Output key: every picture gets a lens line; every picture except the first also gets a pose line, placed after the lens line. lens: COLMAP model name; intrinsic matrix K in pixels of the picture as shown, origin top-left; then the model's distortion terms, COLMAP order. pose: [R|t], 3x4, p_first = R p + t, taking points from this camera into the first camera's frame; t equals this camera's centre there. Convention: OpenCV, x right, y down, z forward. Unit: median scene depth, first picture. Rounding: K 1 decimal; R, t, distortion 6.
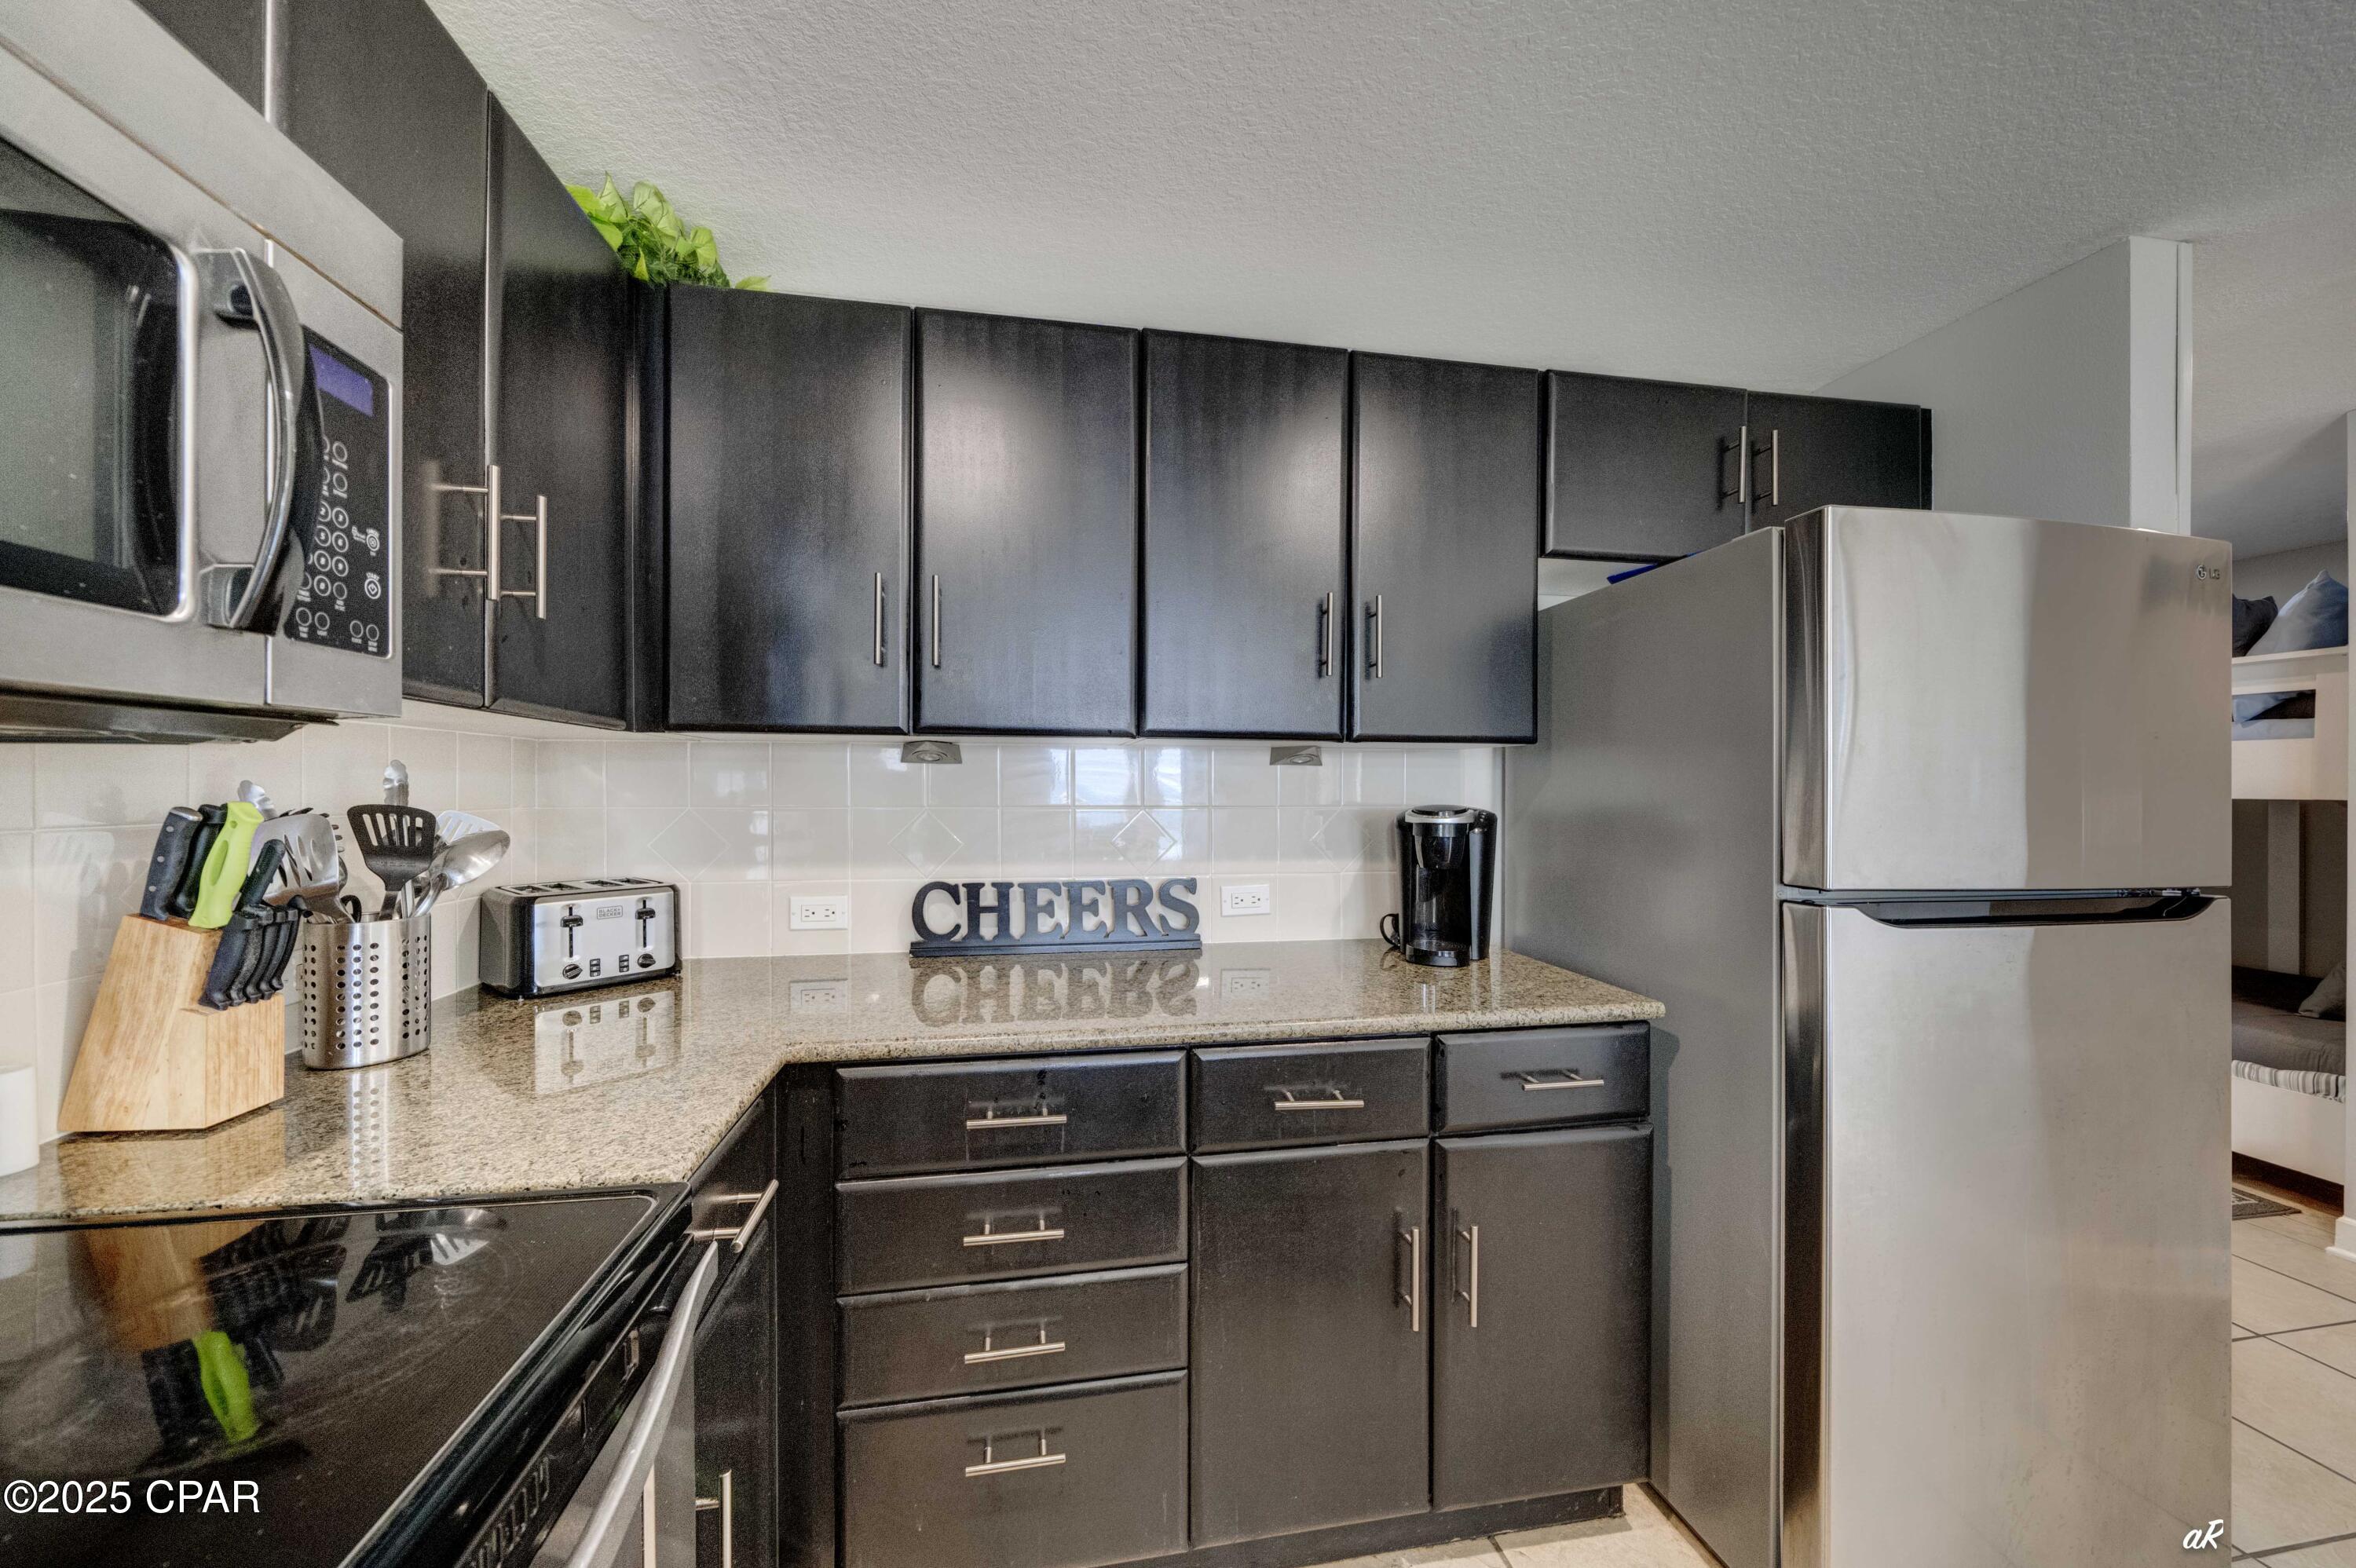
lens RADIAL K [[805.8, 0, 1178.0], [0, 805.8, 784.0], [0, 0, 1]] dist [-0.005635, 0.000008]
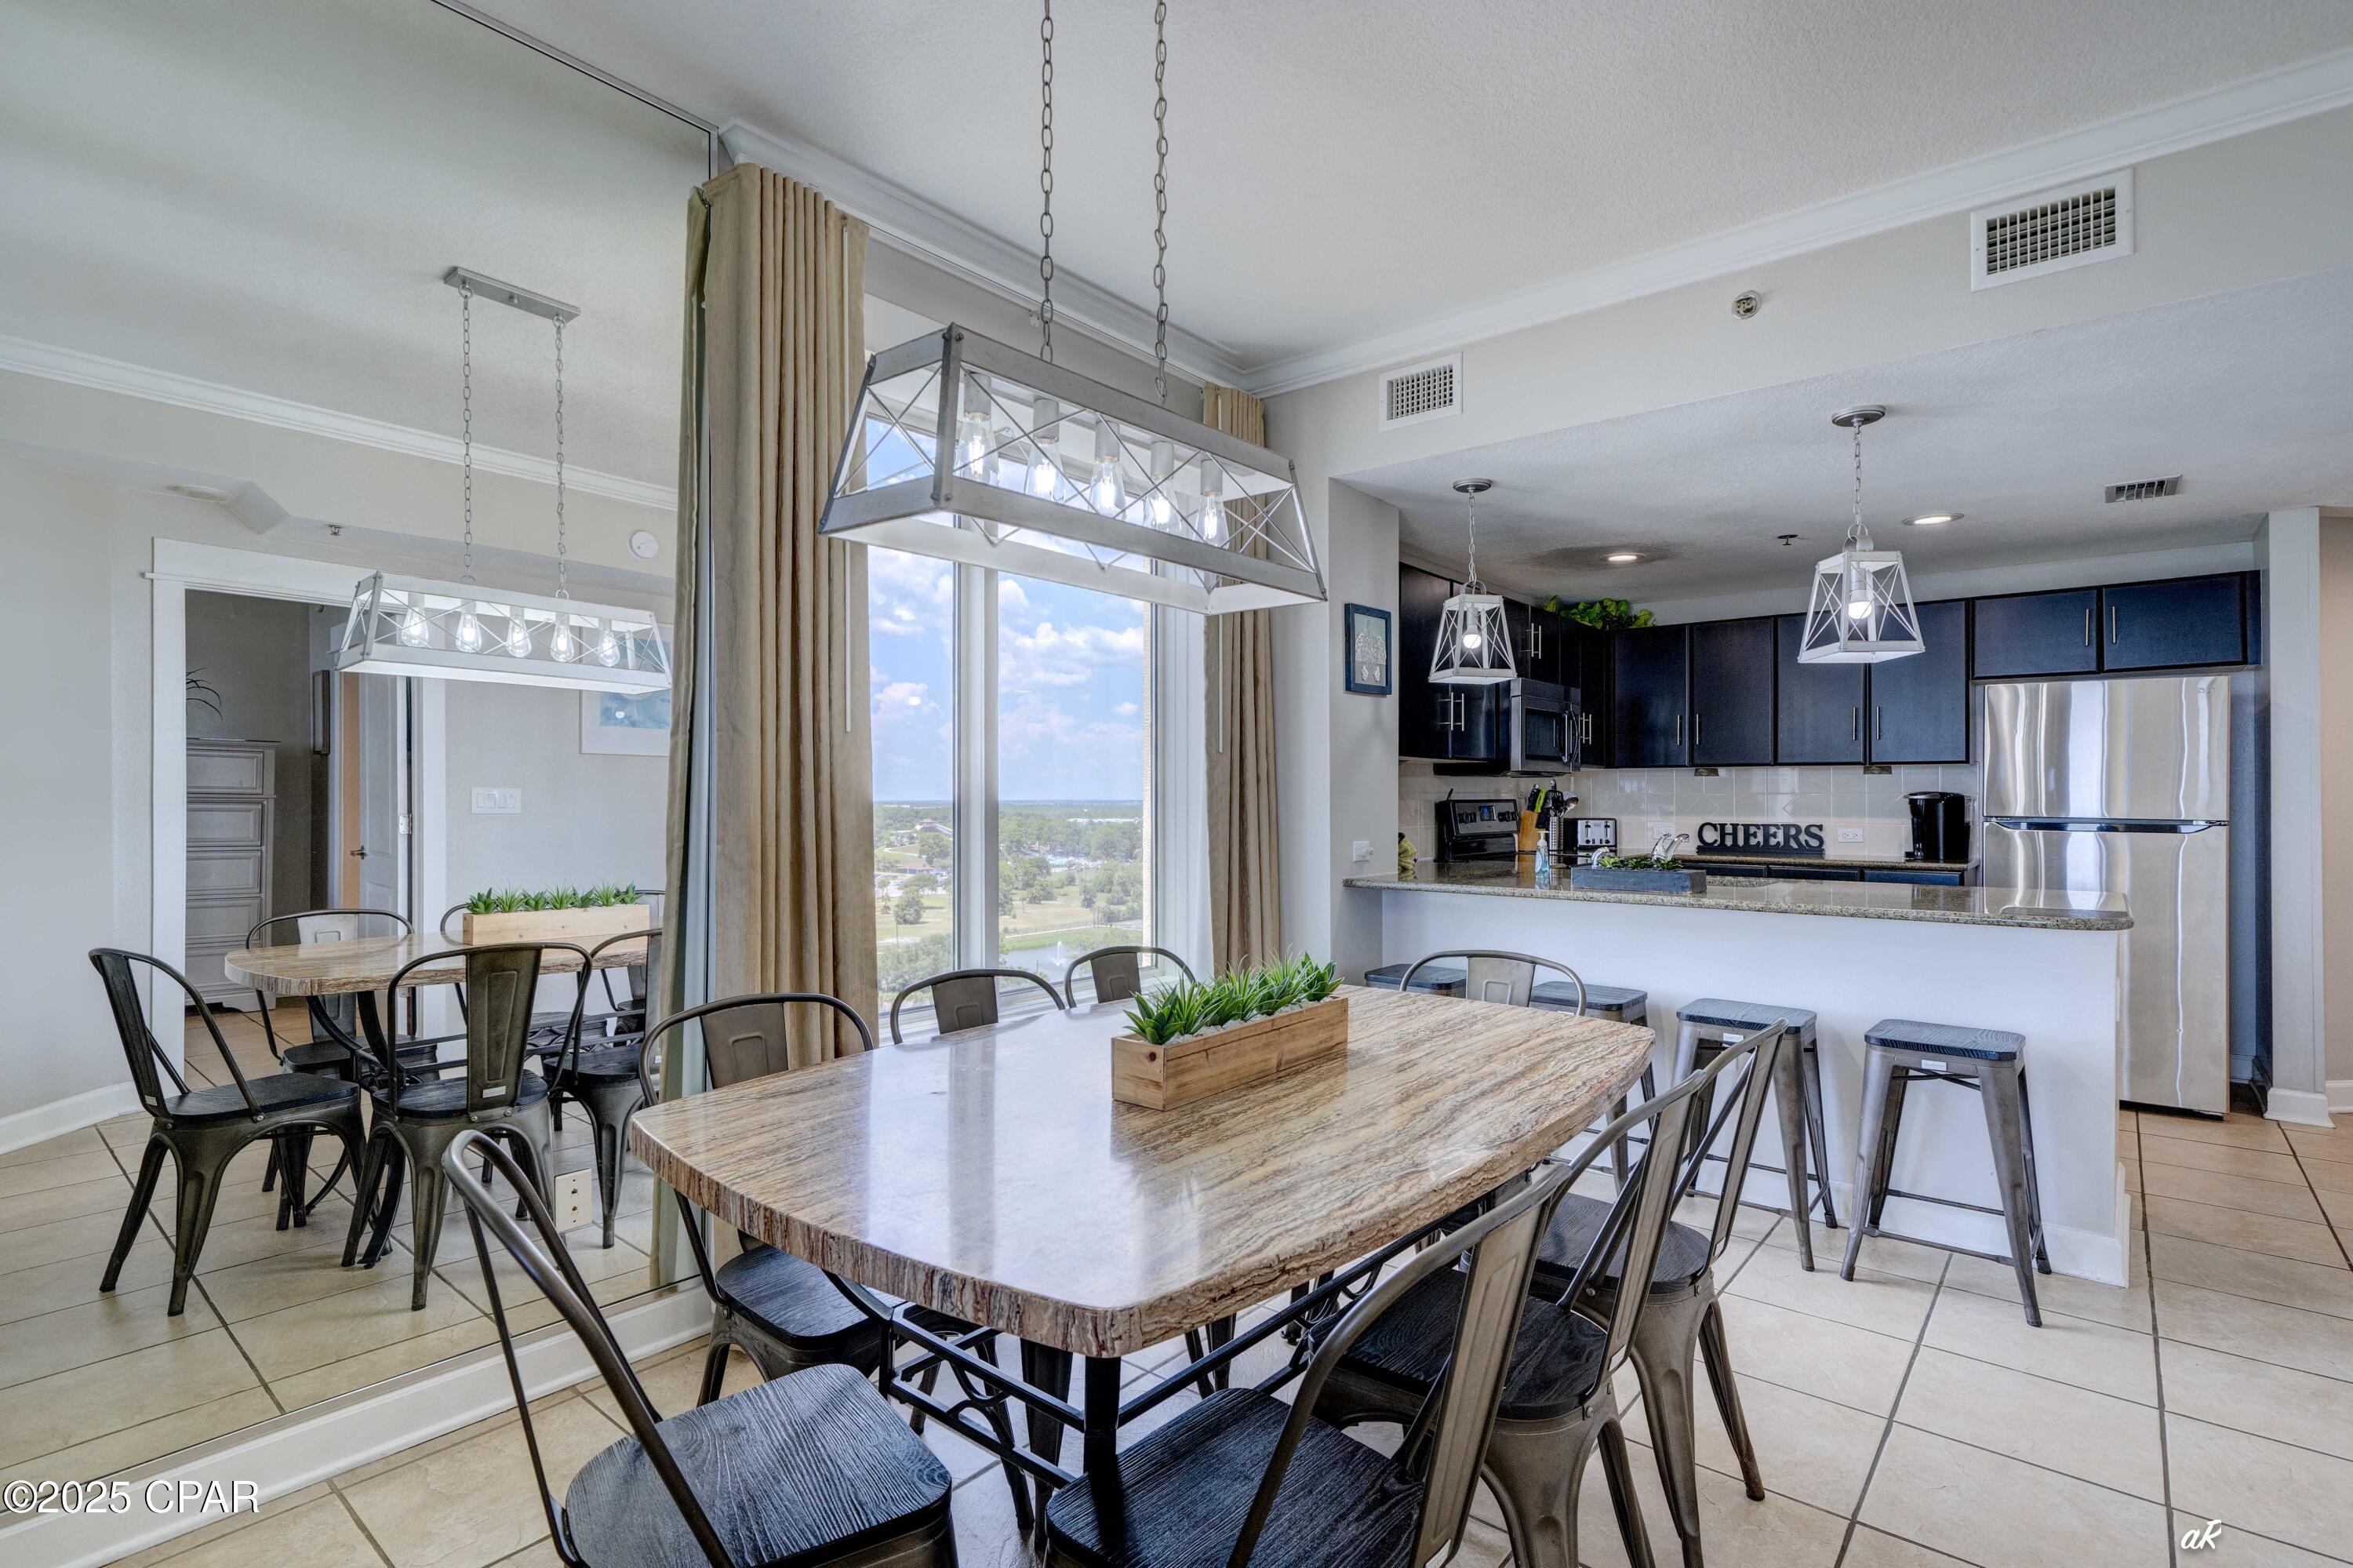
lens RADIAL K [[1111.9, 0, 1177.2], [0, 1111.9, 795.8], [0, 0, 1]] dist [-0.000200, -0.000030]
pose [[0.643797, -0.005465, -0.765177, 1.333694], [0.000361, 0.999977, -0.006838, 0.058966], [0.765197, 0.004126, 0.643783, -2.599032]]
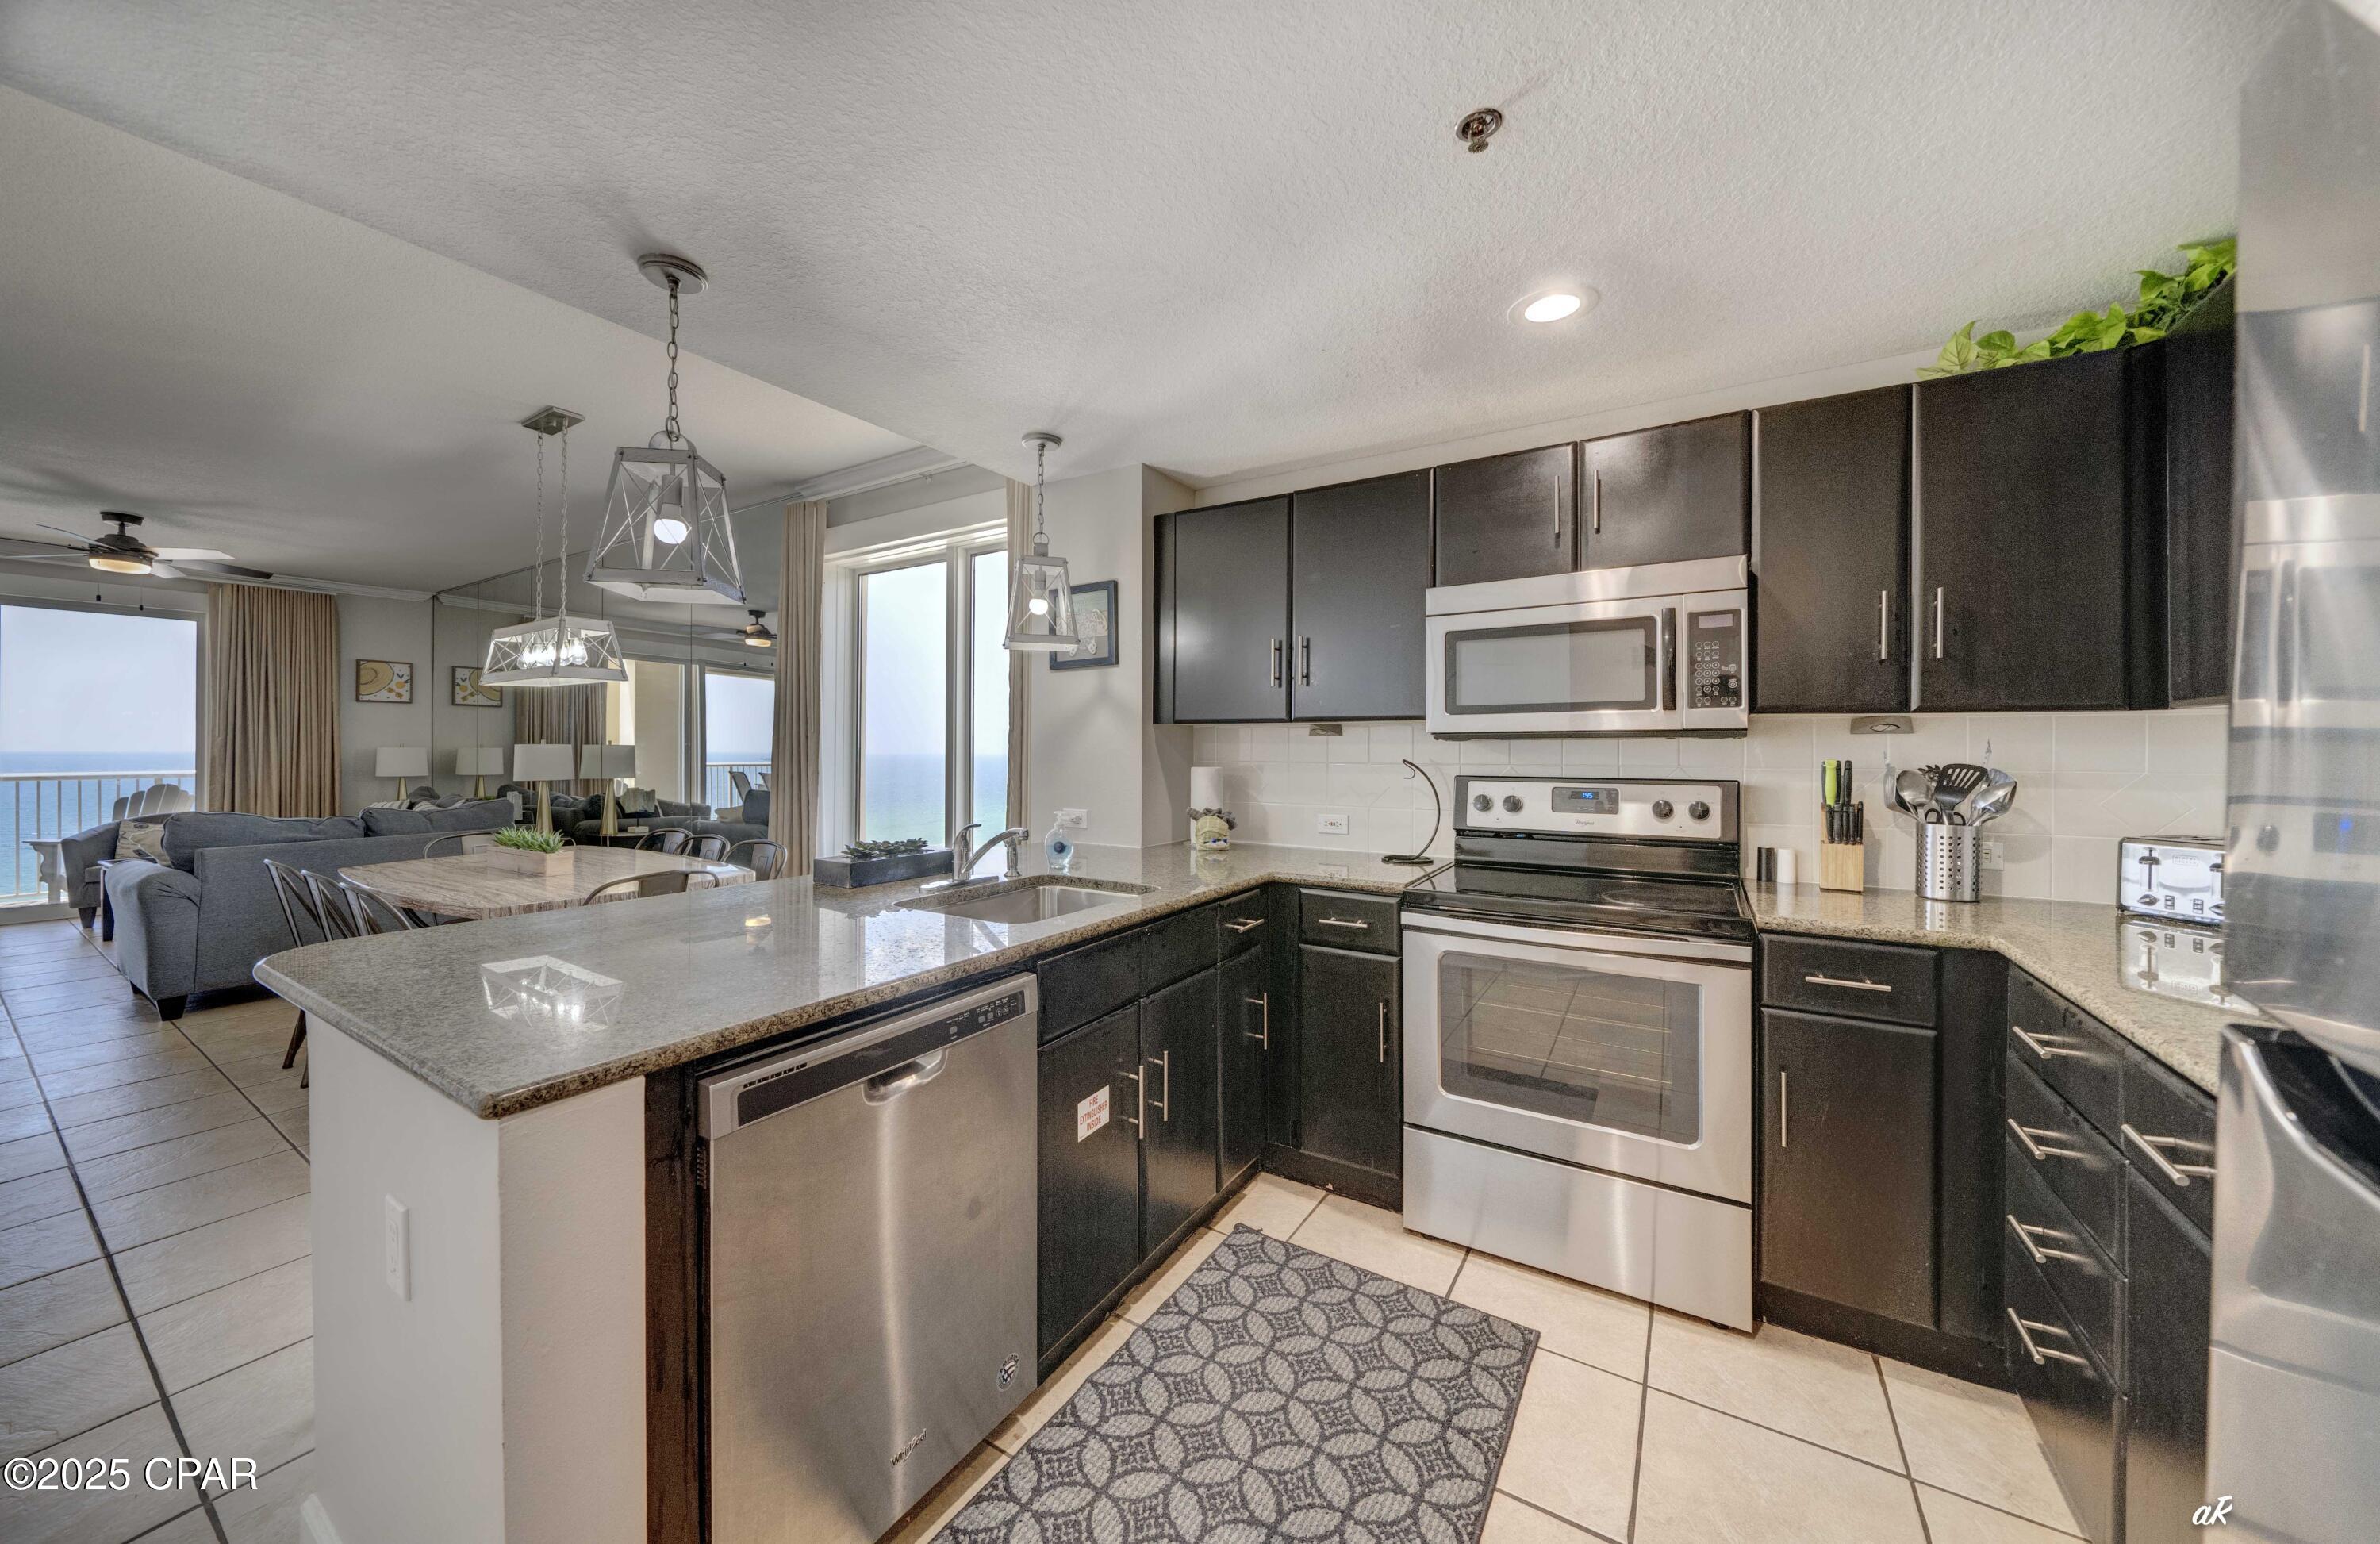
lens RADIAL K [[814.1, 0, 1190.0], [0, 814.1, 772.0], [0, 0, 1]] dist [-0.000090, -0.000007]
pose [[-0.665364, 0.014166, -0.746385, 0.972409], [-0.006303, 0.999678, 0.024592, 0.006199], [0.746493, 0.021066, -0.665060, 0.575556]]
